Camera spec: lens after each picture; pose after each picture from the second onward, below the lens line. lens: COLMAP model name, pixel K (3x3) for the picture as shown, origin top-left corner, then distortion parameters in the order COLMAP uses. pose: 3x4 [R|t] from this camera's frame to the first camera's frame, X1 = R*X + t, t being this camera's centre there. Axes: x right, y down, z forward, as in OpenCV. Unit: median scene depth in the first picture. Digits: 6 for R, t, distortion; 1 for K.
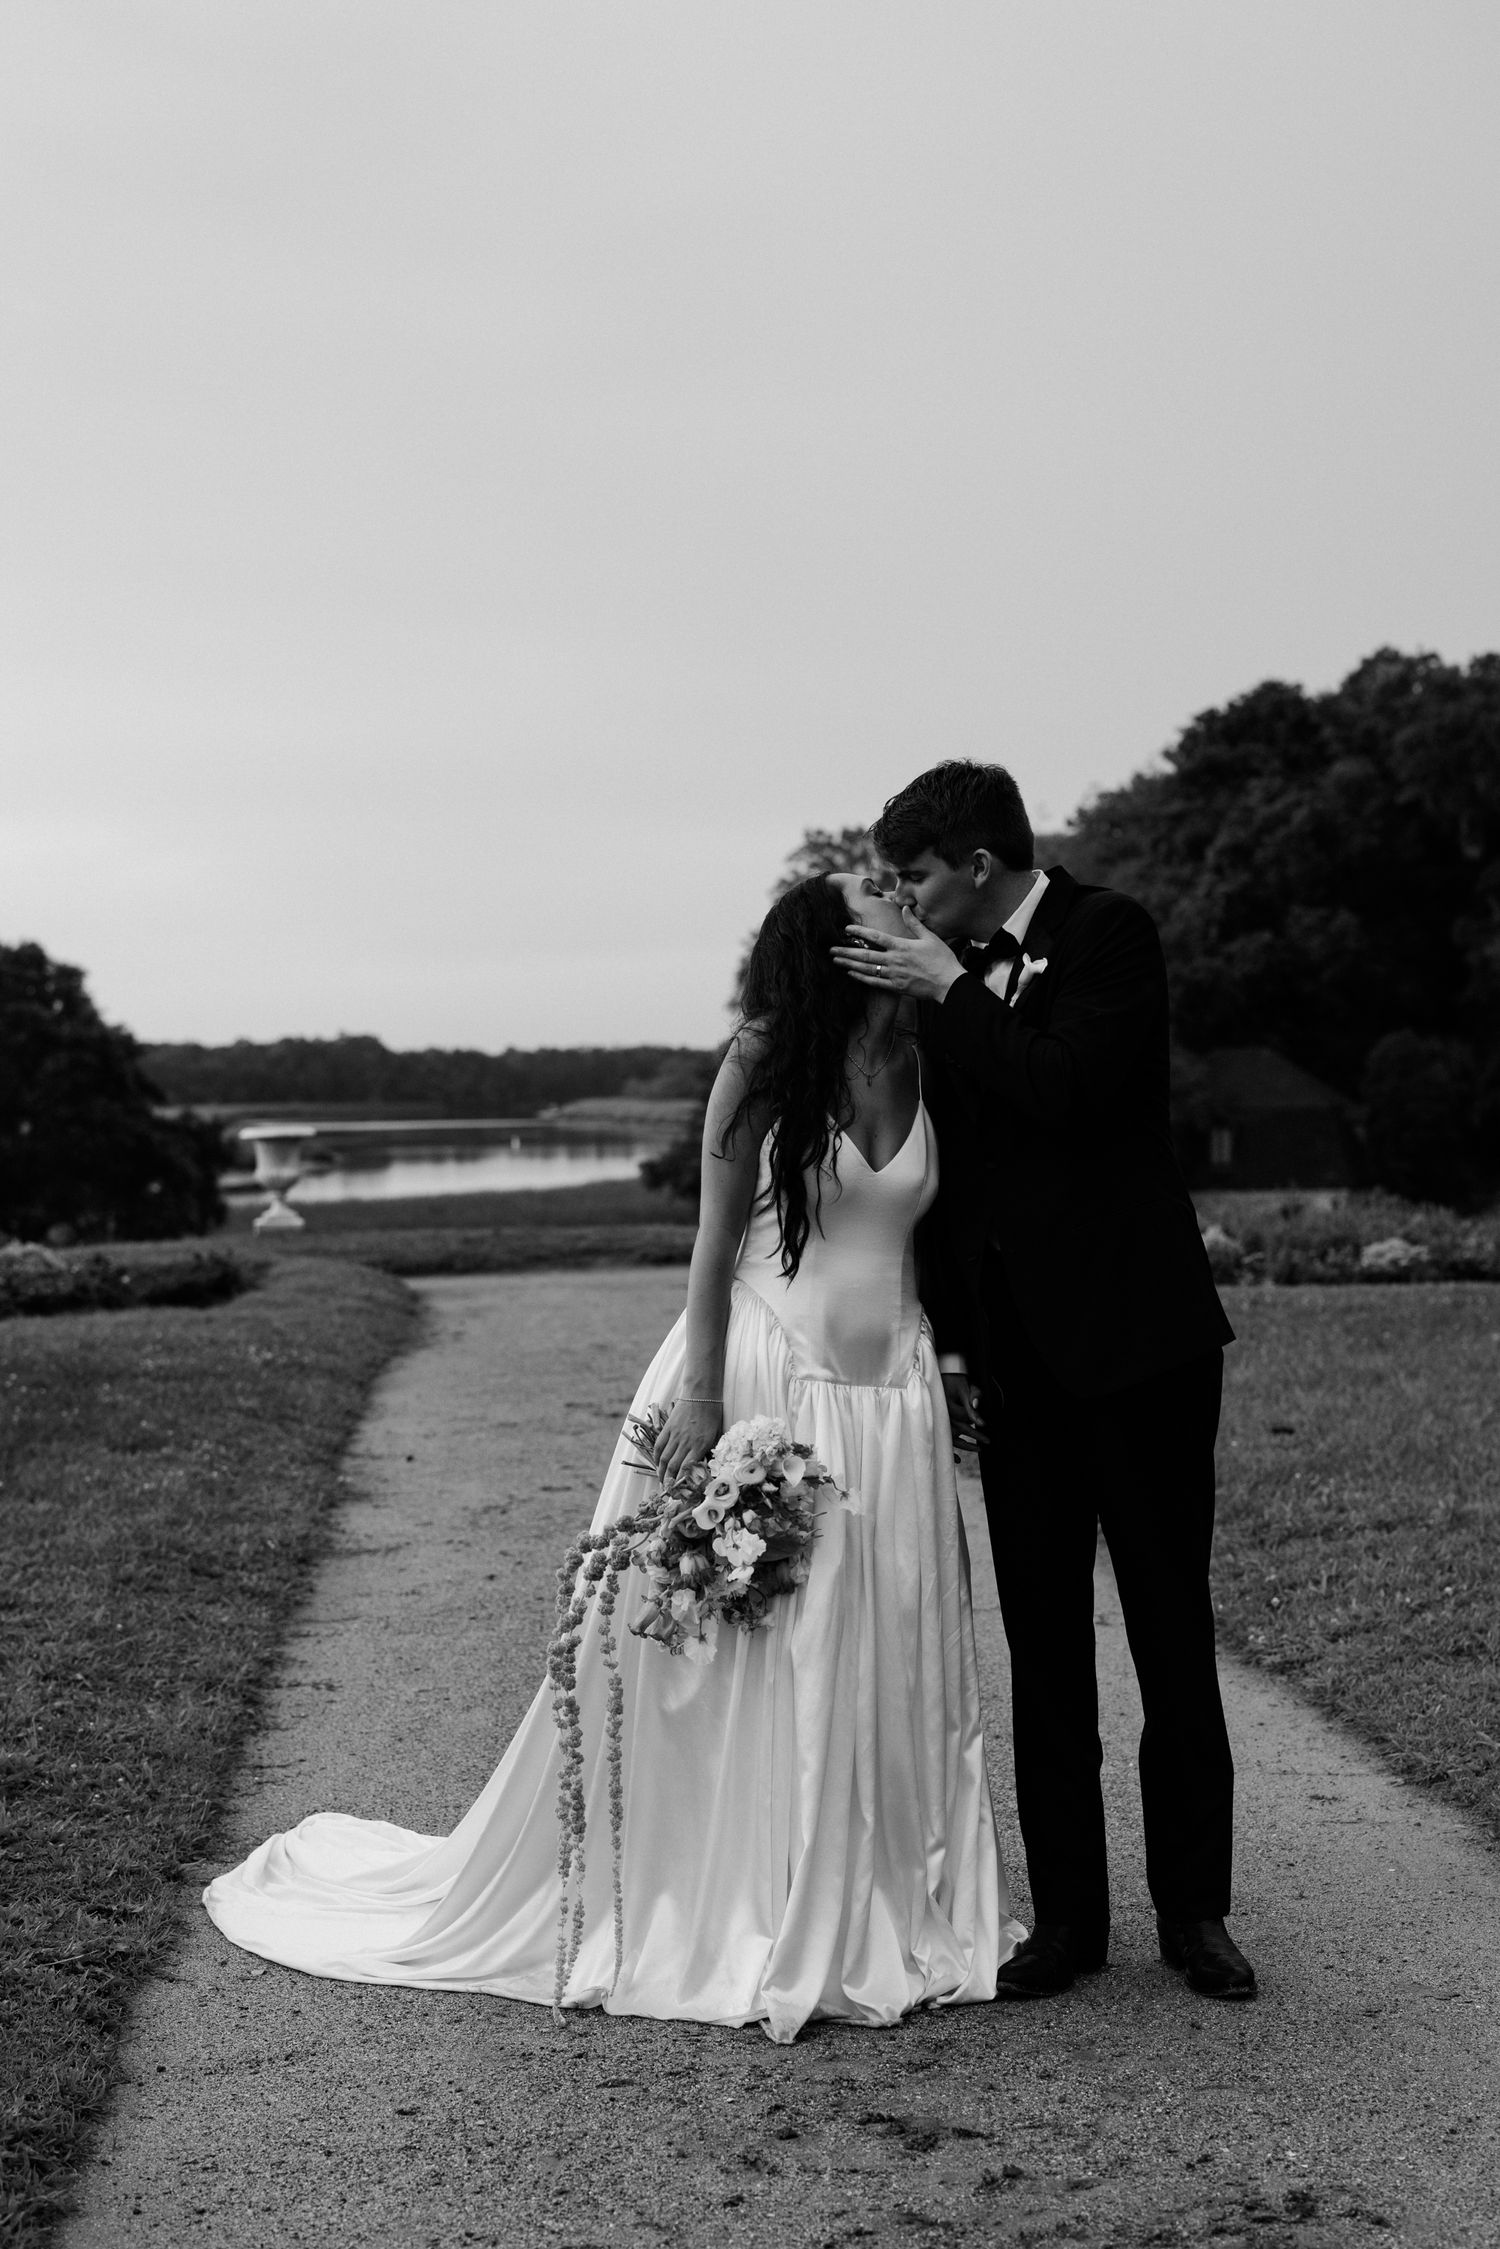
lens RADIAL K [[3662.0, 0, 747.3], [0, 3662.0, 1252.8], [0, 0, 1]] dist [0.018398, -0.004883]
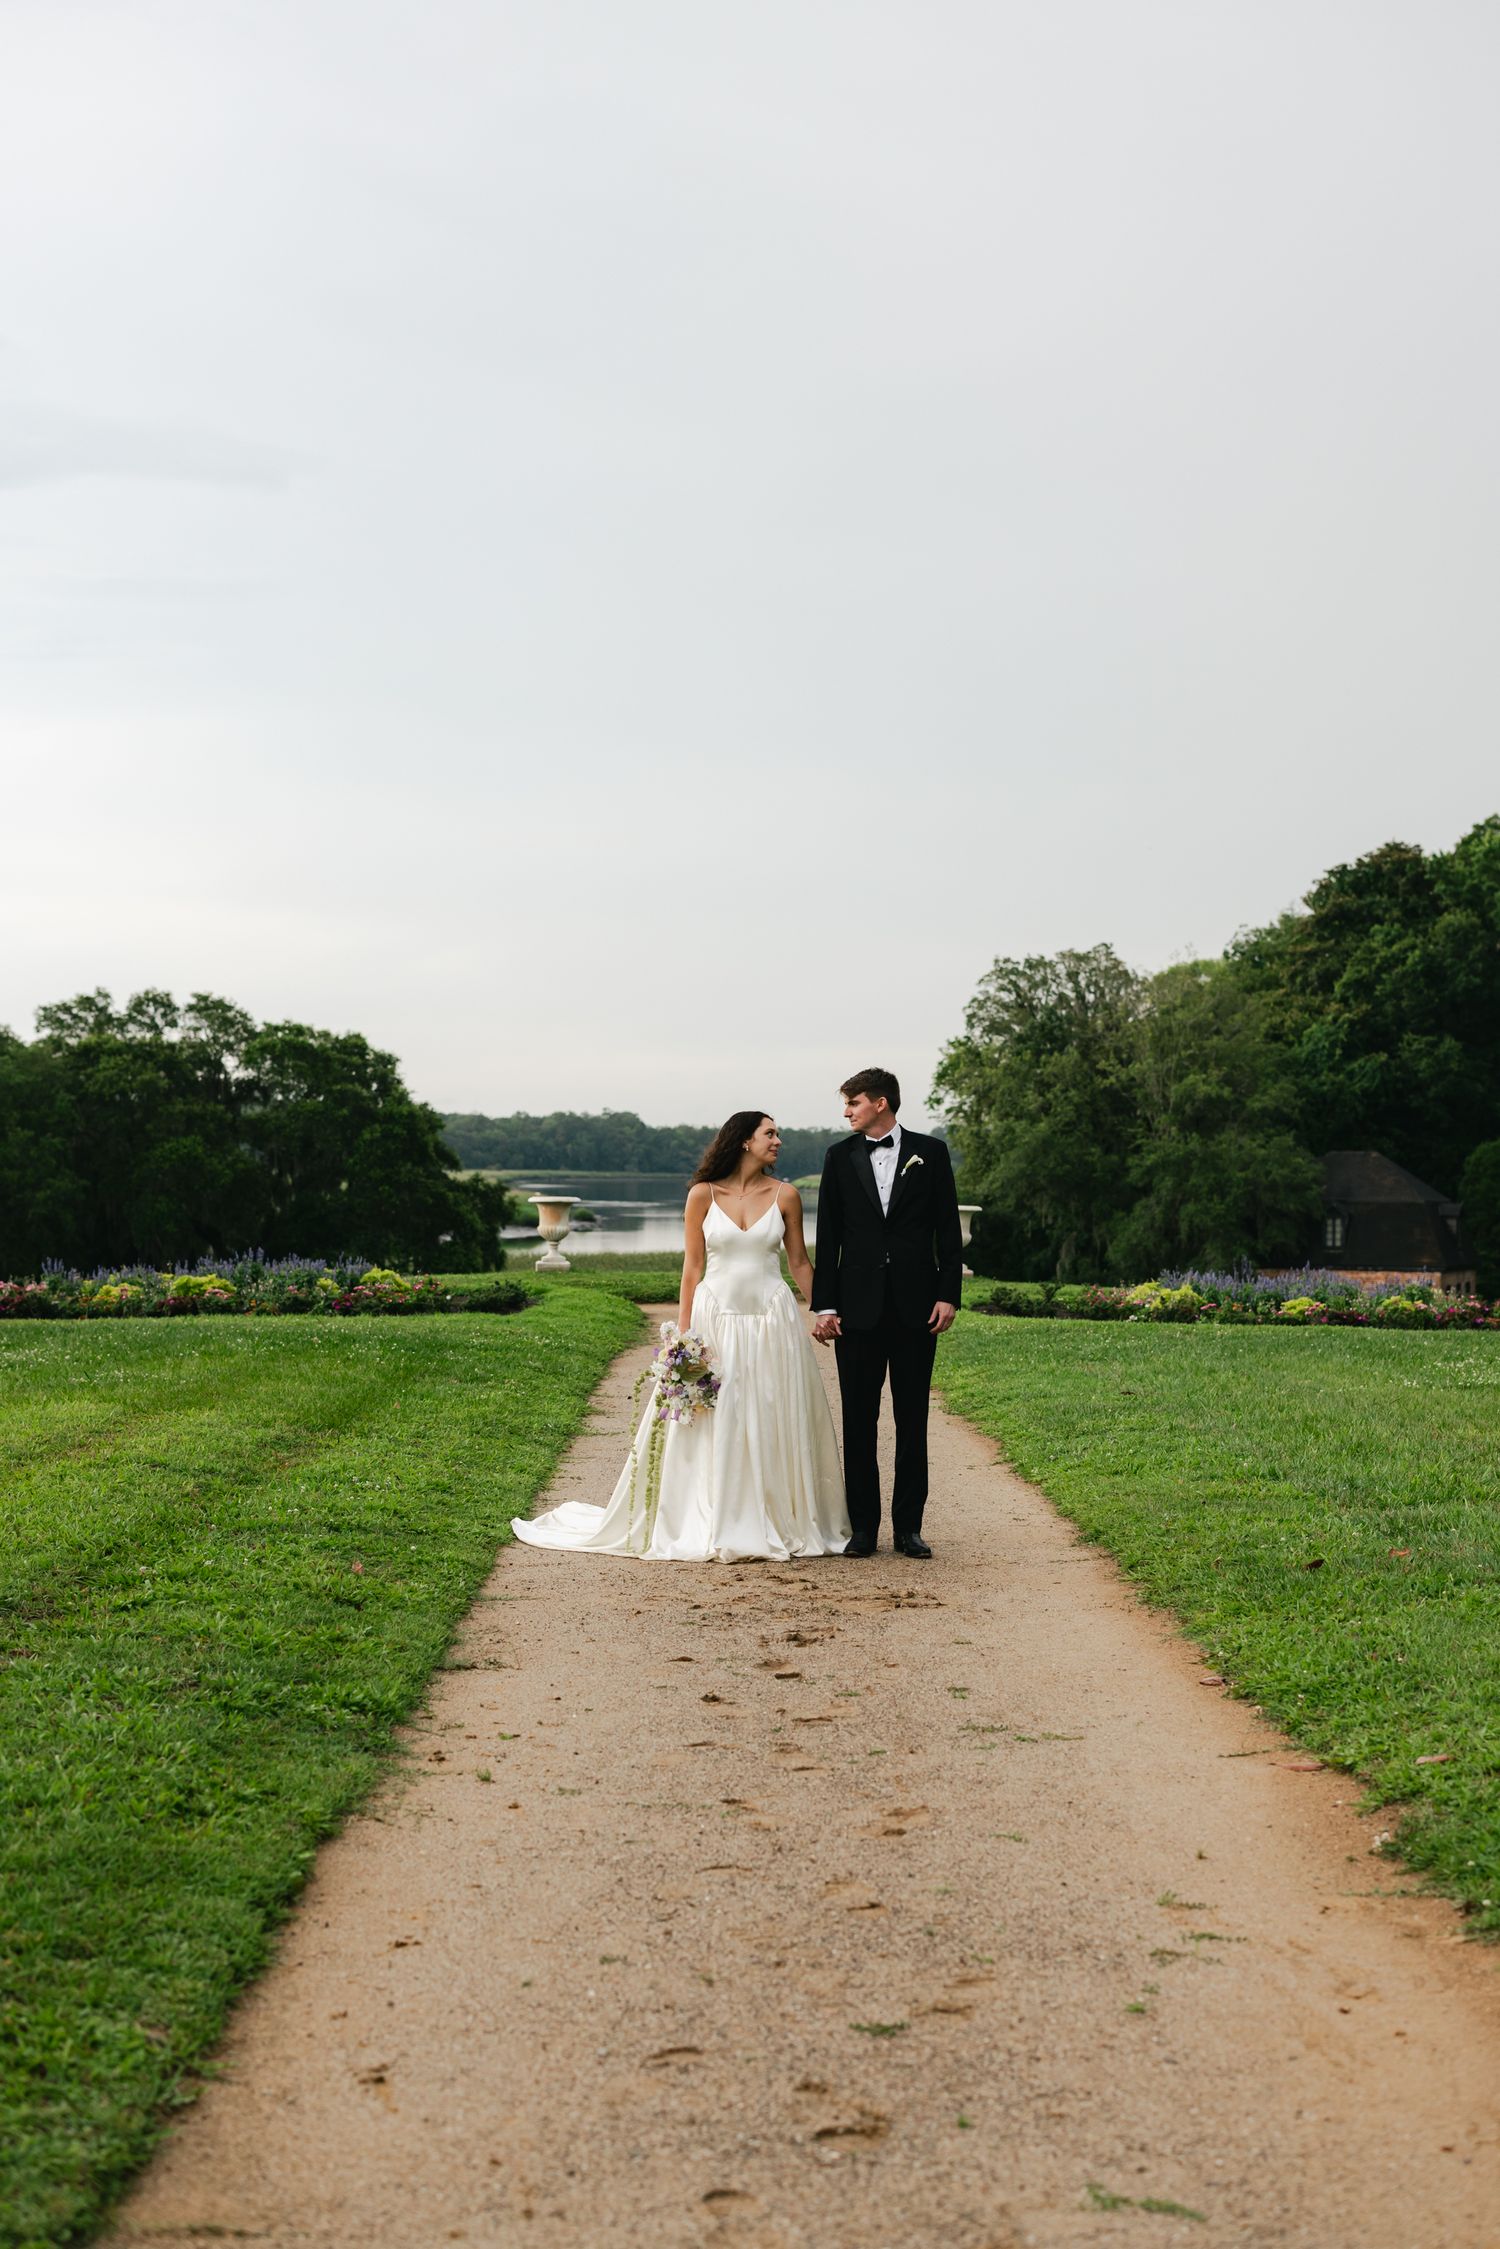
lens RADIAL K [[3278.9, 0, 750.0], [0, 3278.9, 1124.5], [0, 0, 1]] dist [-0.000321, 0.019337]
pose [[0.997328, 0.030827, -0.066227, 0.039598], [-0.034552, 0.997841, -0.055855, 0.008520], [0.064362, 0.057994, 0.996240, -0.340613]]
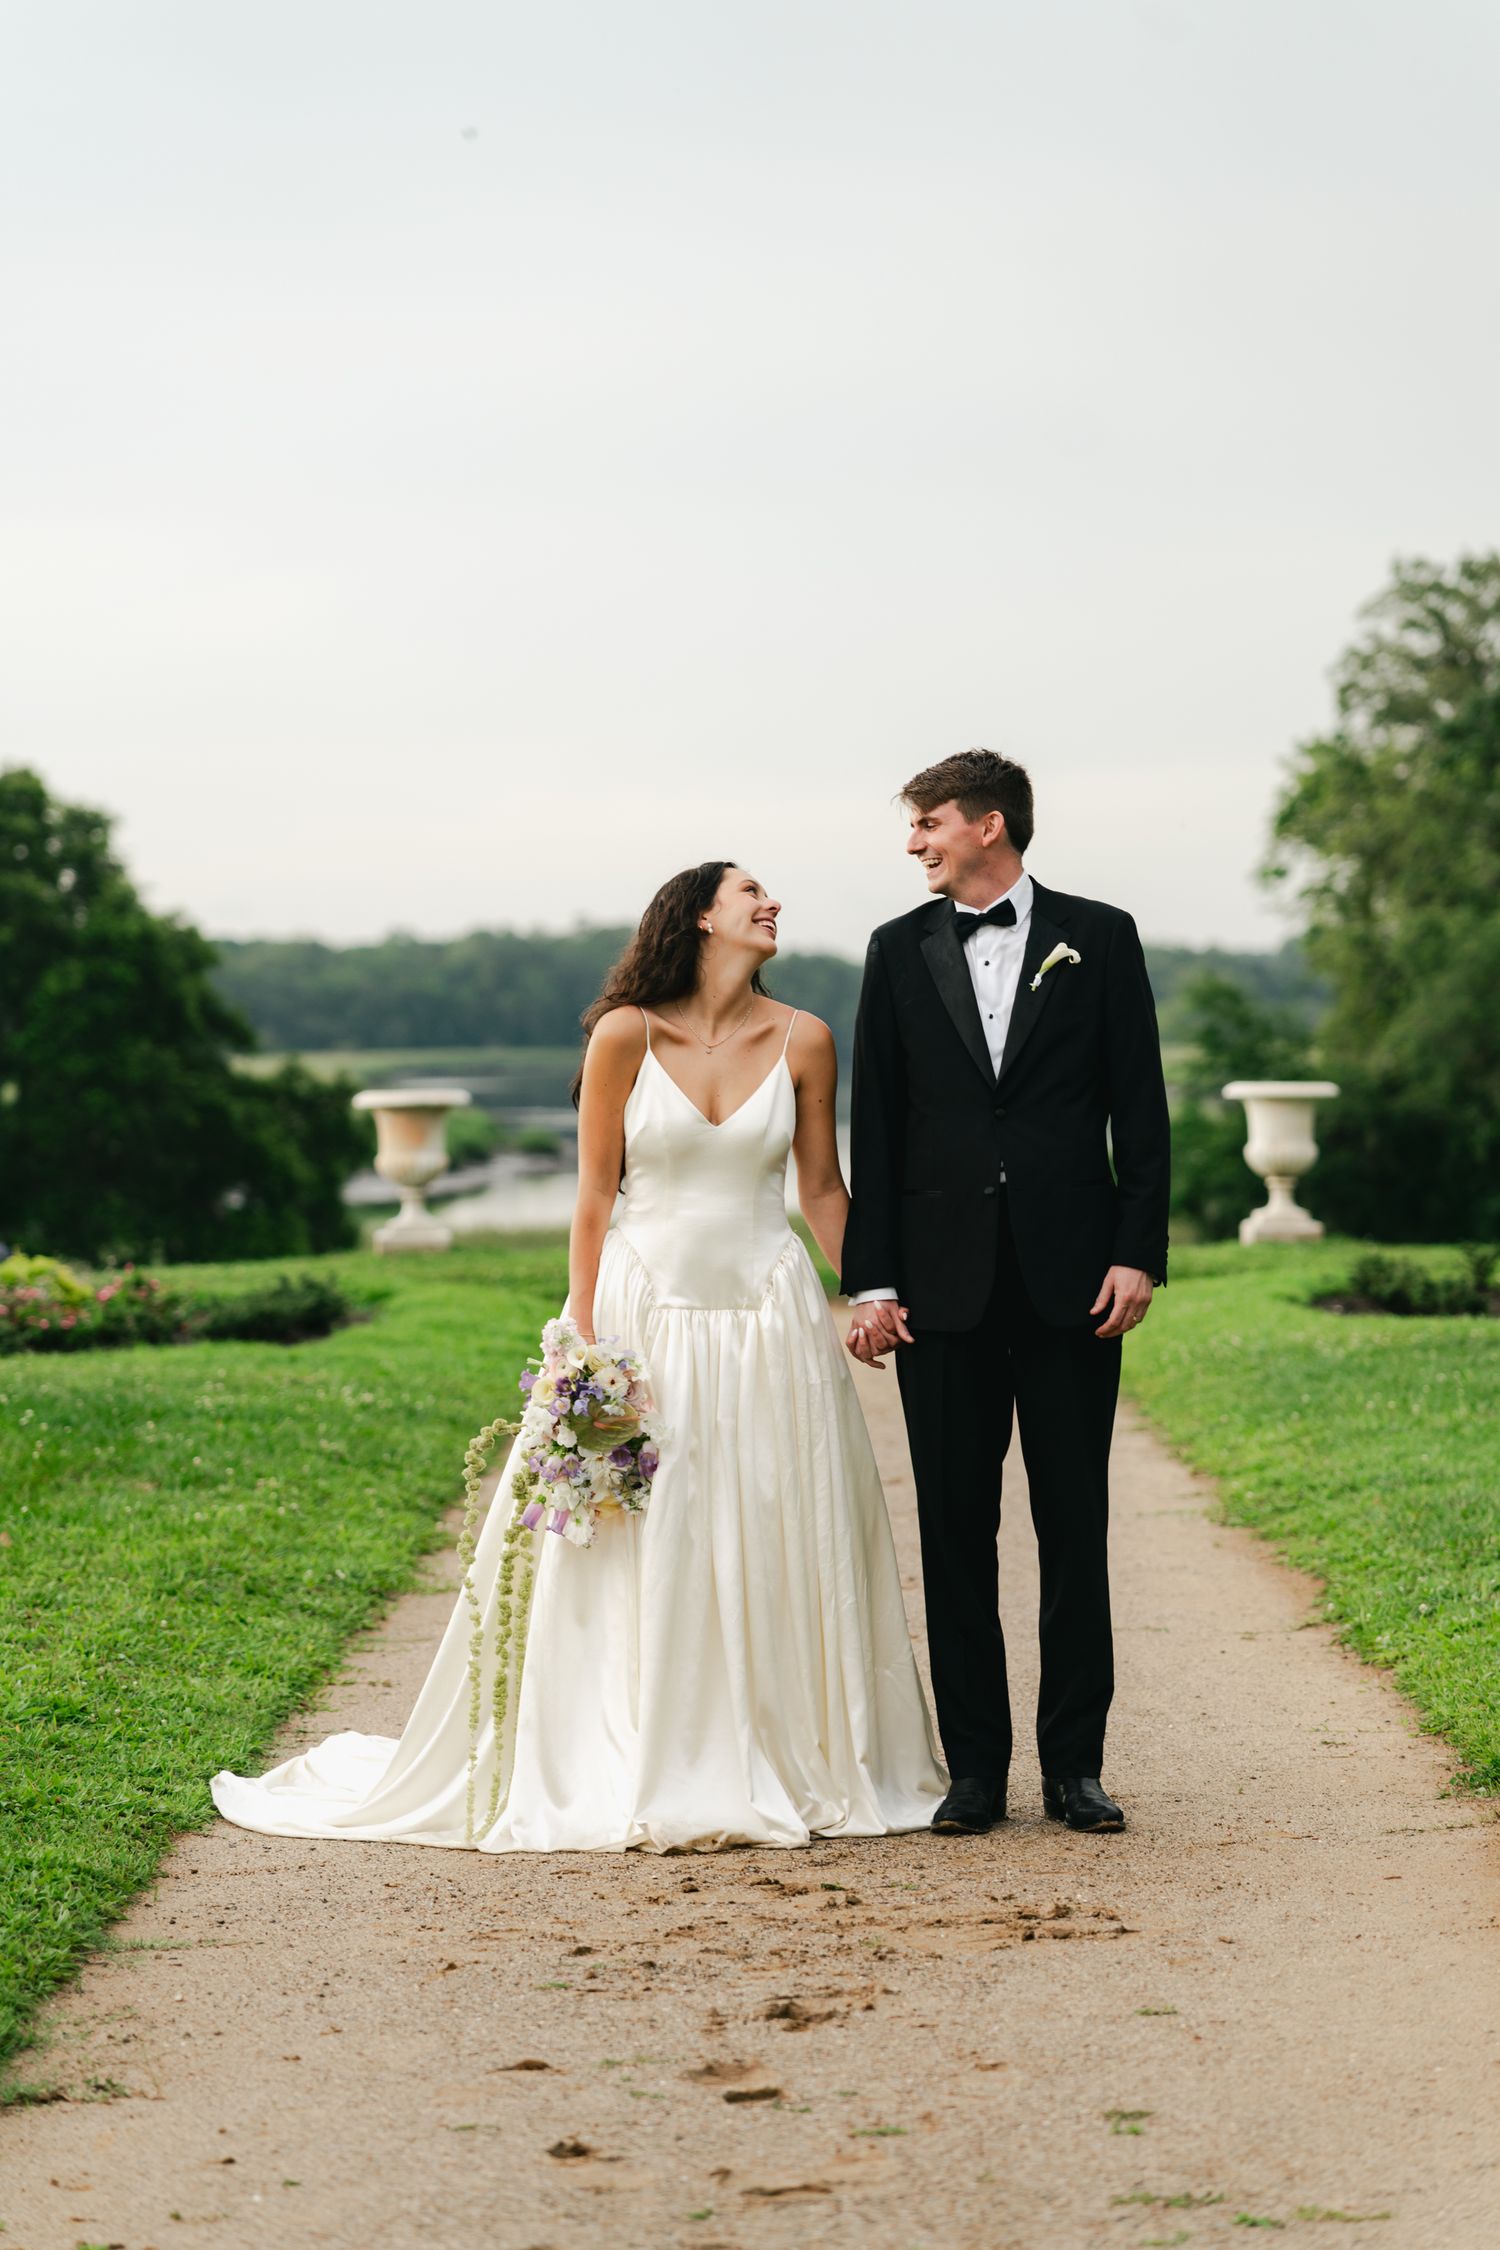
lens RADIAL K [[7004.2, 0, 750.0], [0, 7004.2, 1125.0], [0, 0, 1]] dist [0.111878, 2.198687]
pose [[0.996161, 0.001719, -0.087523, 0.055370], [-0.004342, 0.999547, -0.029791, 0.012016], [0.087432, 0.030057, 0.995717, -0.319145]]
